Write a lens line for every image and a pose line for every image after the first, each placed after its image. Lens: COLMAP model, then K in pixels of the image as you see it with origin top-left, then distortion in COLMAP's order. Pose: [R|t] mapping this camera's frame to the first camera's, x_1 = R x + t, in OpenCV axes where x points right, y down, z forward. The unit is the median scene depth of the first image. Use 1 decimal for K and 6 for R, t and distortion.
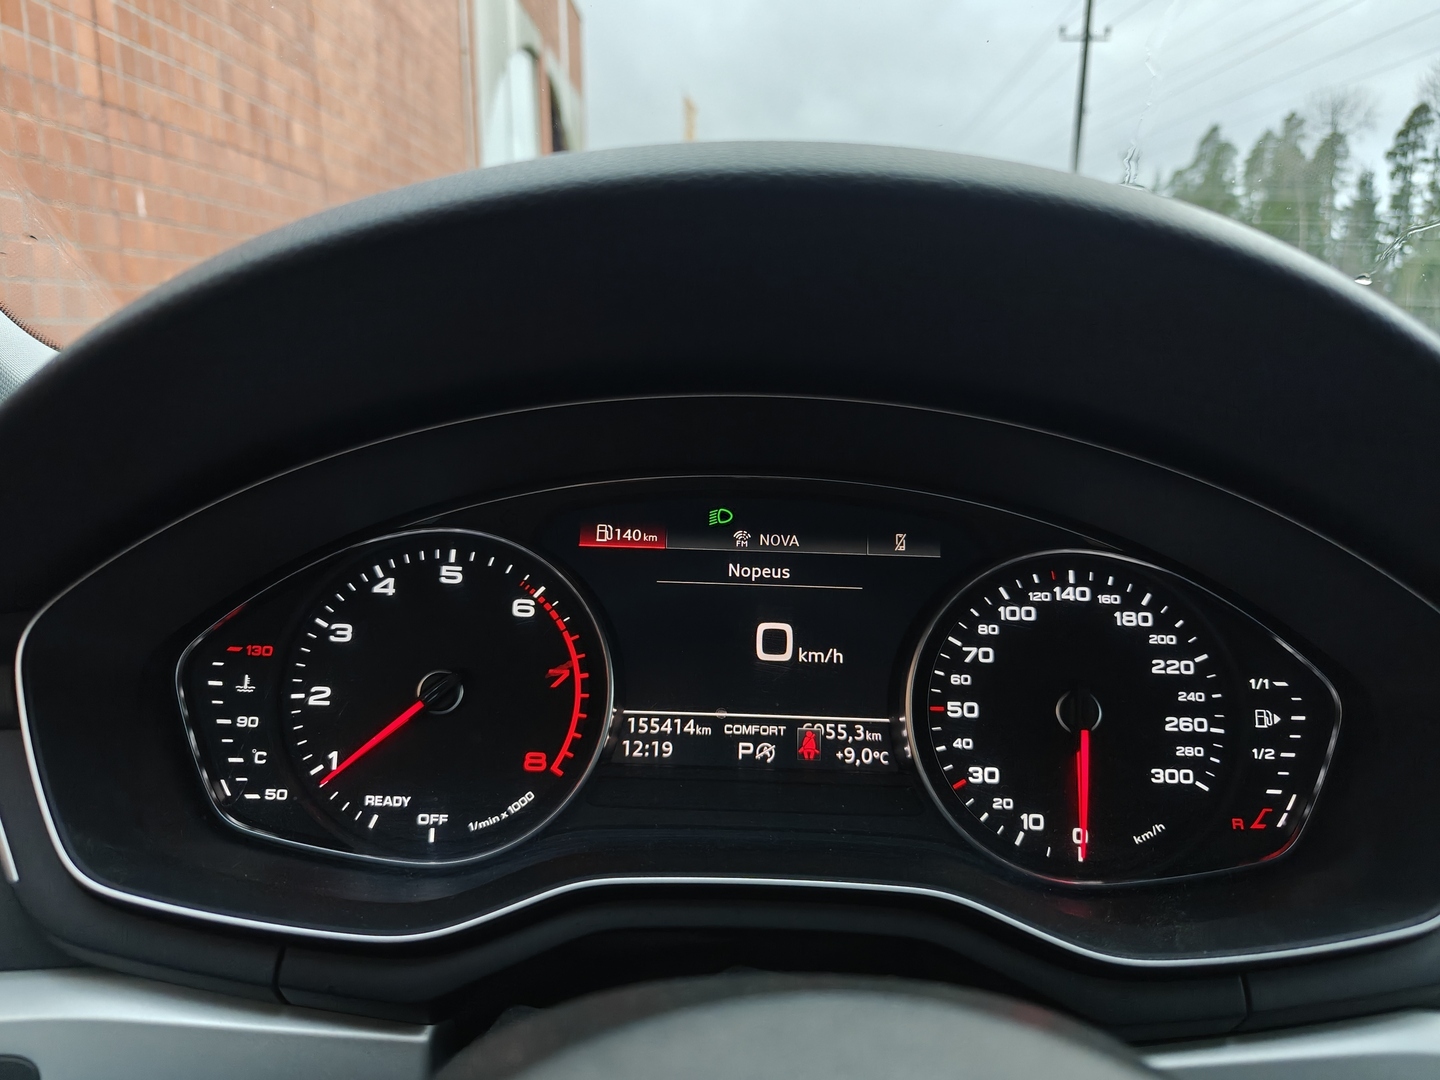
lens RADIAL K [[1006.1, 0, 720.0], [0, 1006.1, 540.0], [0, 0, 1]] dist [-0.007786, -0.005192]
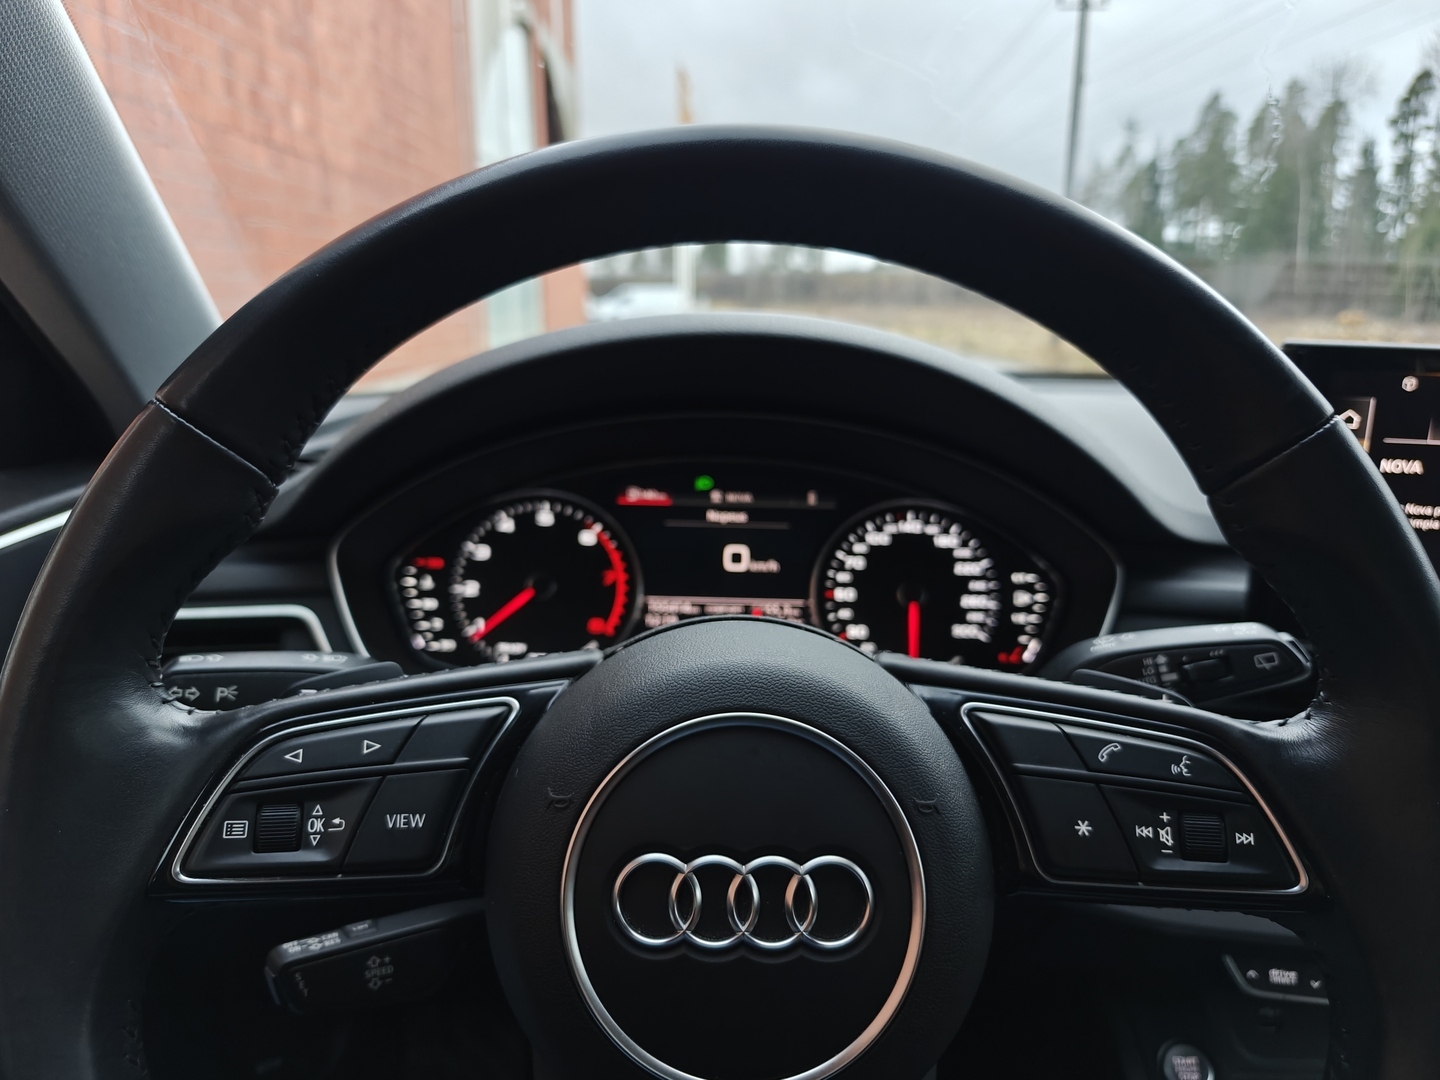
lens RADIAL K [[1006.1, 0, 720.0], [0, 1006.1, 540.0], [0, 0, 1]] dist [-0.007786, -0.005192]
pose [[0.999970, -0.007523, 0.001575, 0.026024], [0.007484, 0.999692, 0.023650, 0.033717], [-0.001752, -0.023638, 0.999719, -0.704345]]
